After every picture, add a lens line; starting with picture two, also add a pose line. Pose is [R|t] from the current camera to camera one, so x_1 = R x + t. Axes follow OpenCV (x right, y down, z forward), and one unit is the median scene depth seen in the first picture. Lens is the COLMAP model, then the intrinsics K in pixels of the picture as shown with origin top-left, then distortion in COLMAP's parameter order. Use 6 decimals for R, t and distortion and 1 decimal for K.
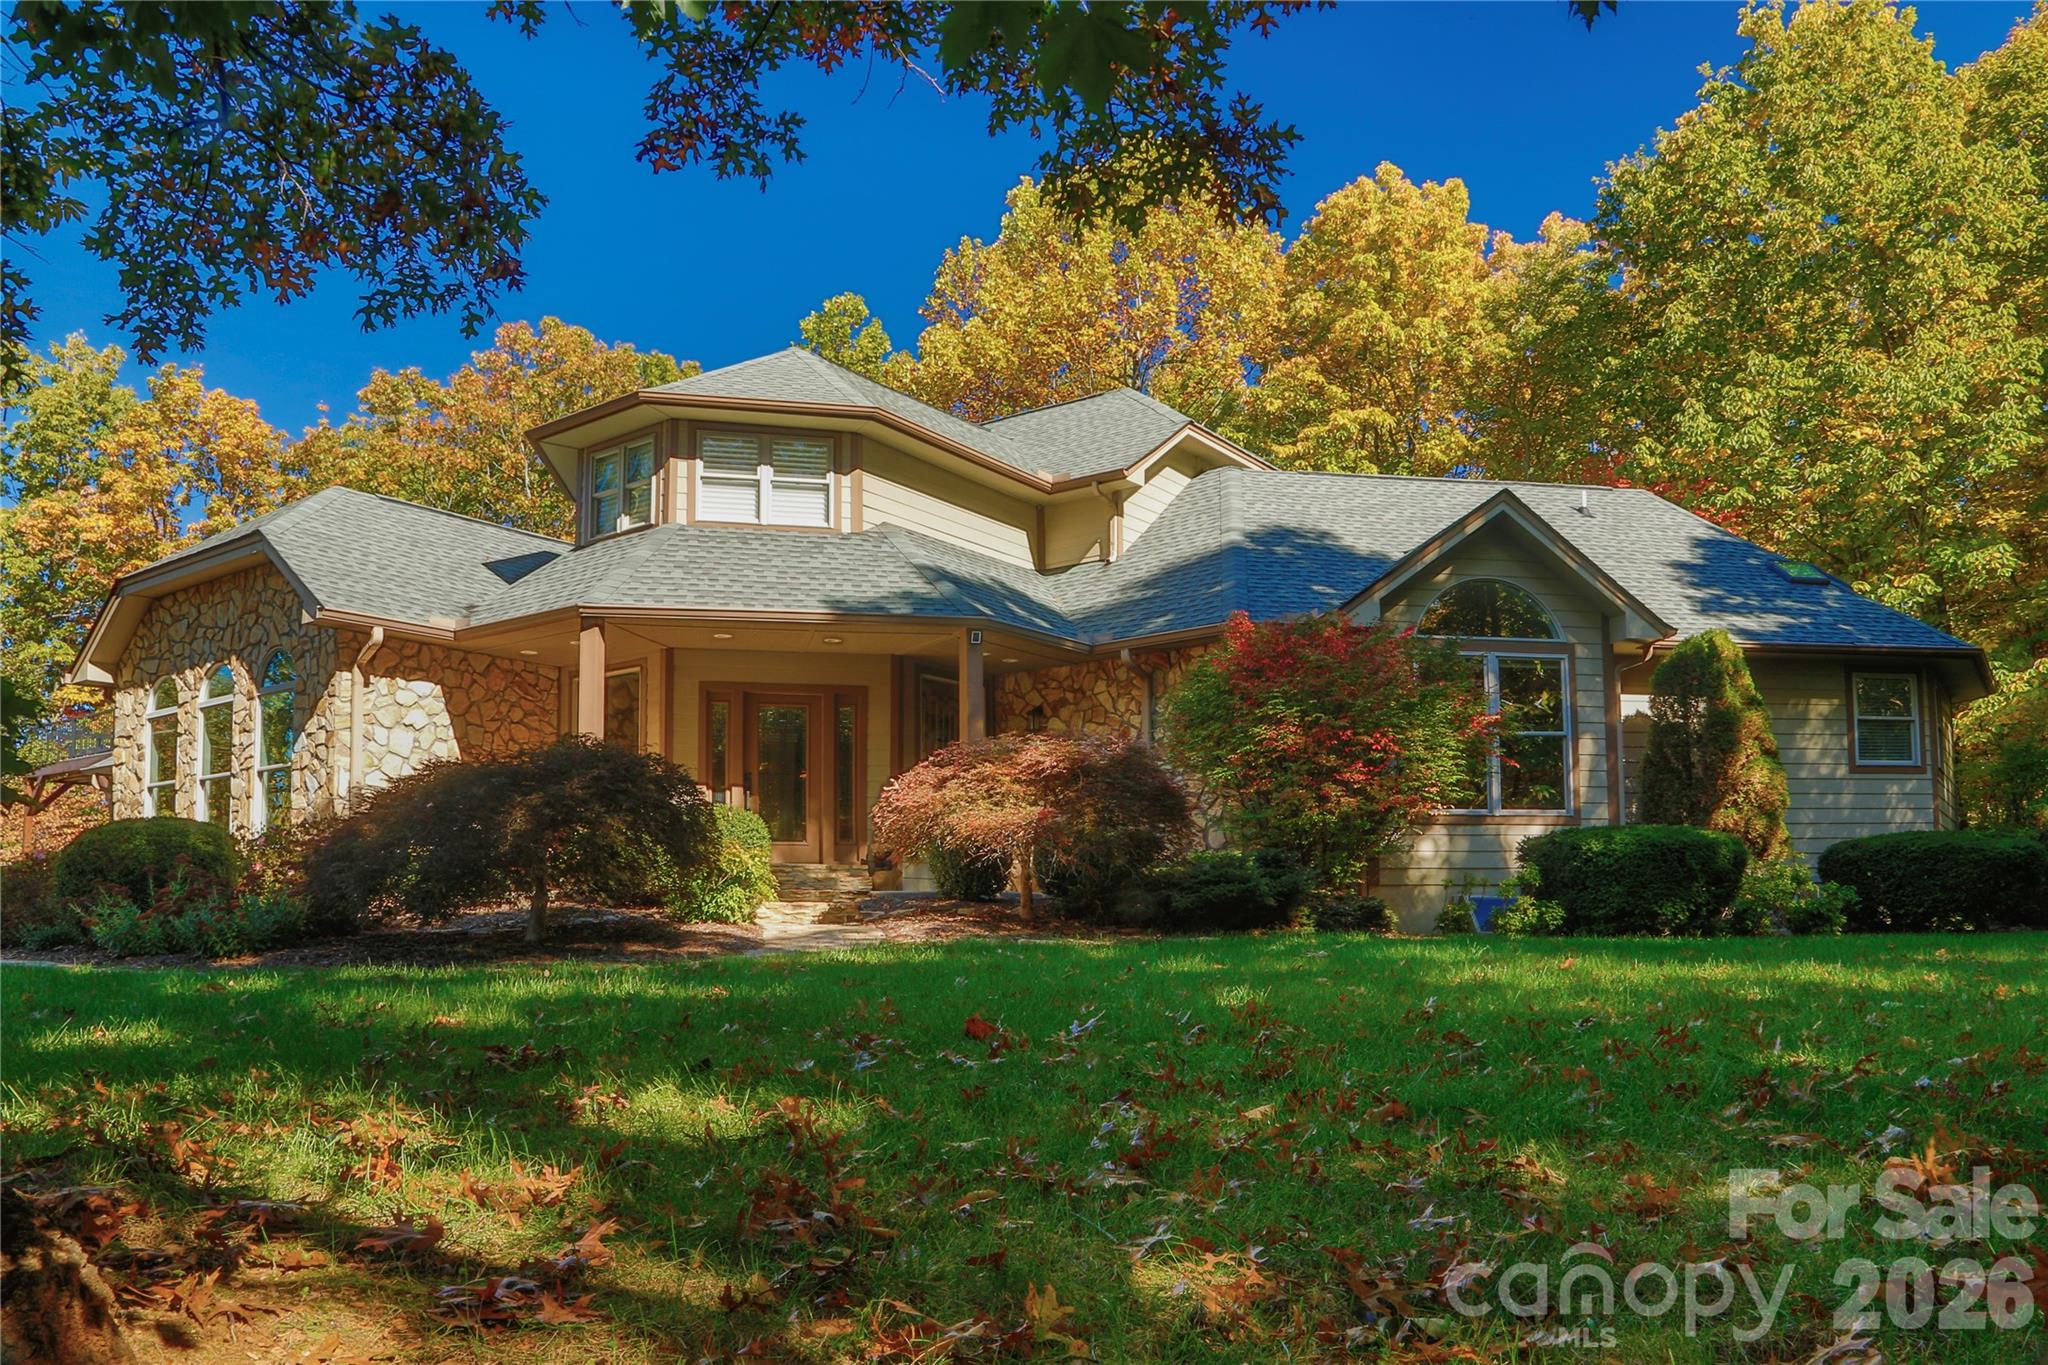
lens RADIAL K [[1430.4, 0, 1017.9], [0, 1430.4, 826.9], [0, 0, 1]] dist [-0.078325, 0.018969]
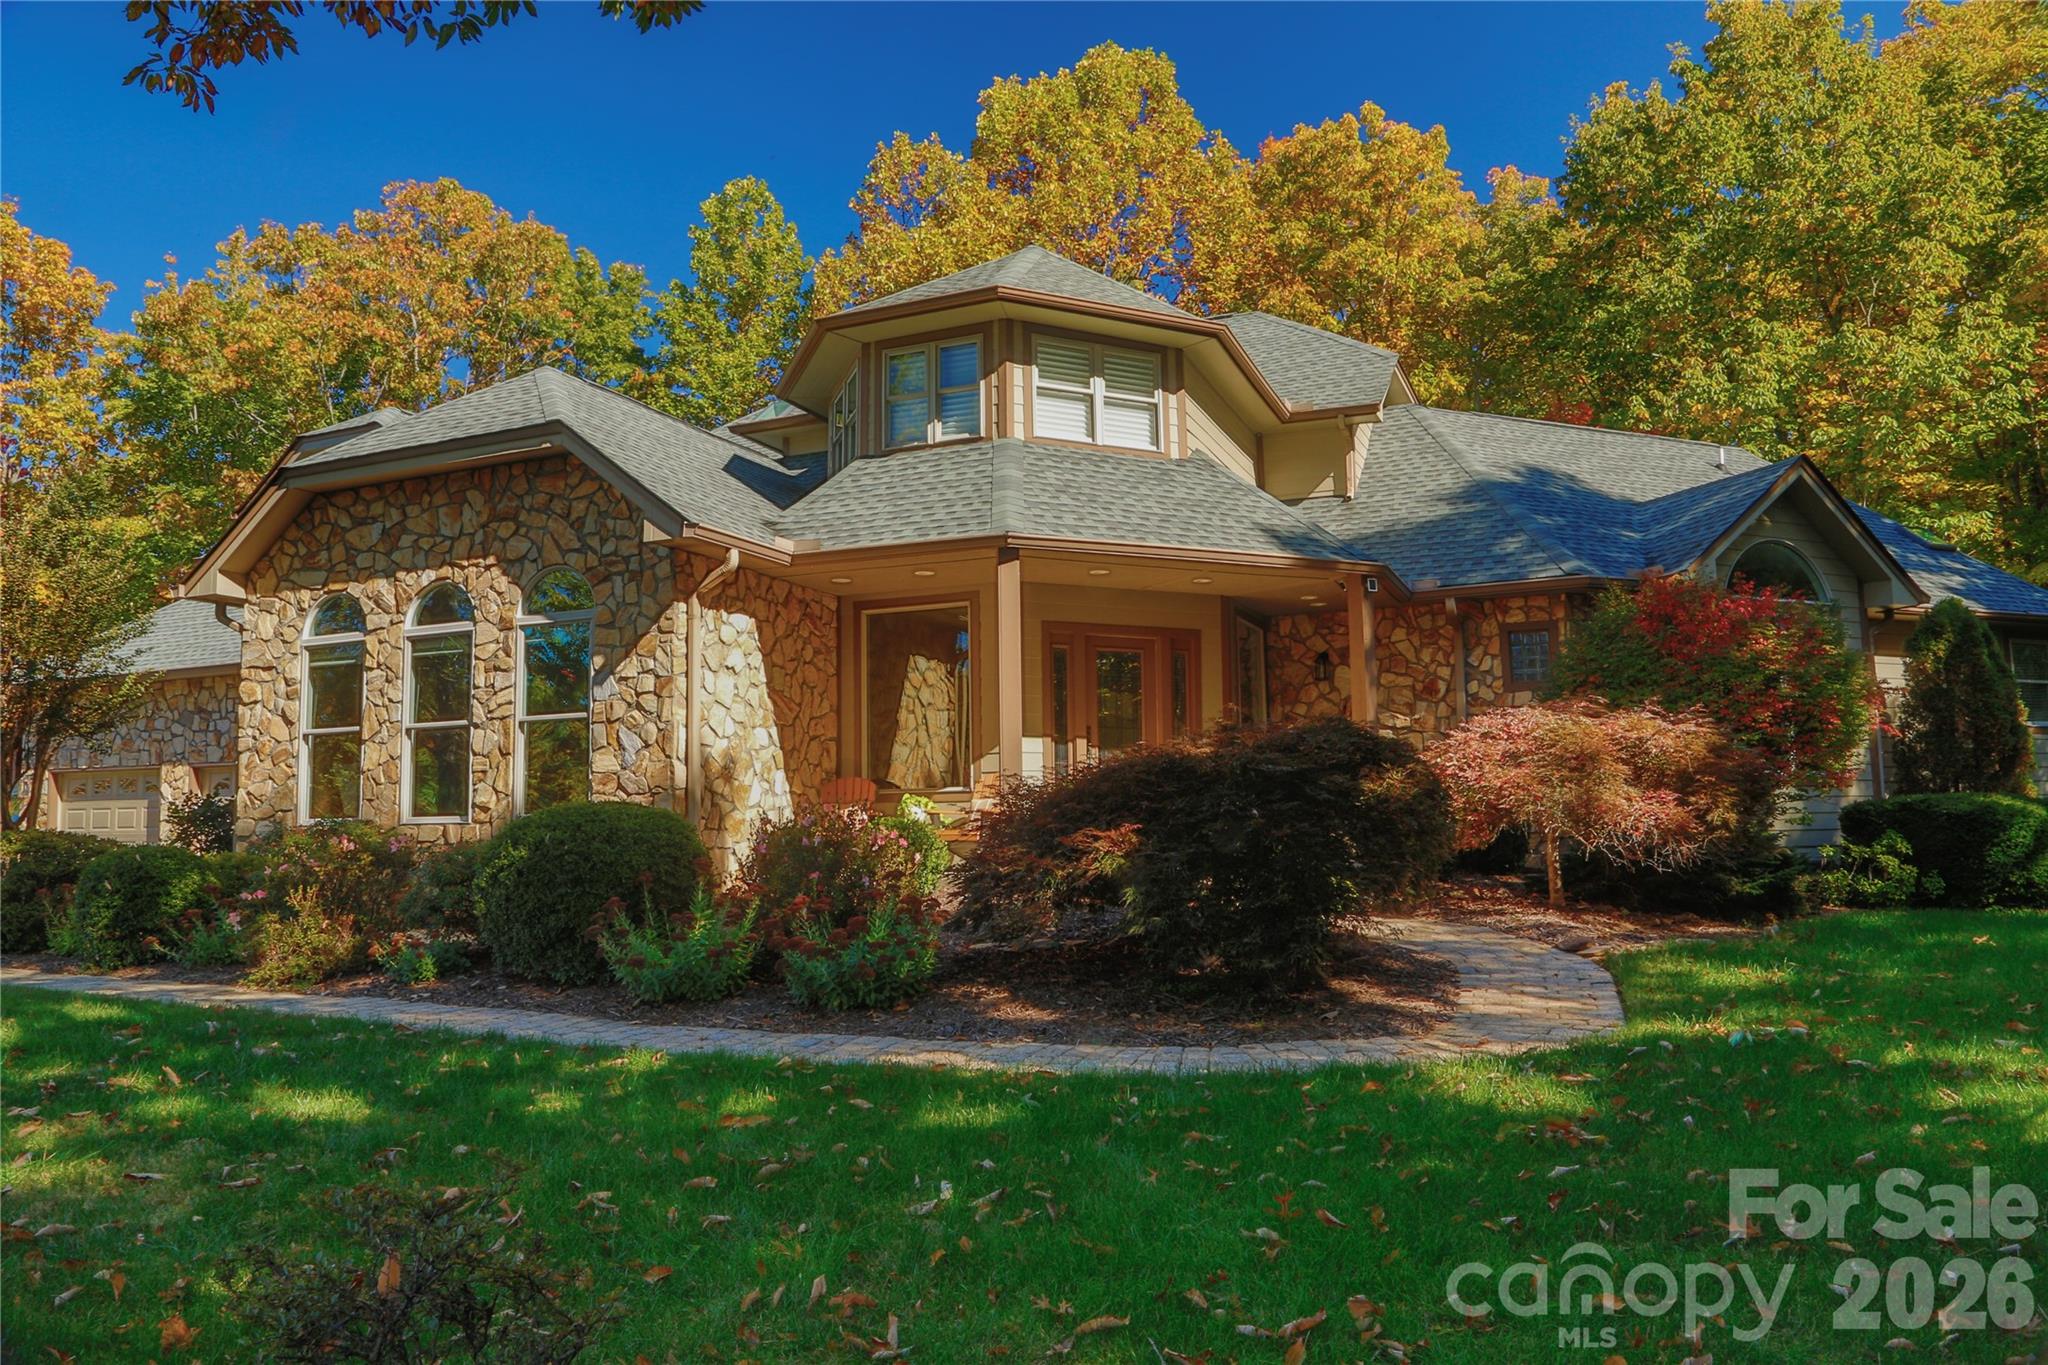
lens RADIAL K [[1417.3, 0, 1027.2], [0, 1417.3, 725.3], [0, 0, 1]] dist [-0.097007, 0.036953]
pose [[0.975714, 0.009112, 0.218860, -0.403844], [-0.008730, 0.999958, -0.002714, -0.034877], [-0.218876, 0.000737, 0.975752, 0.150935]]
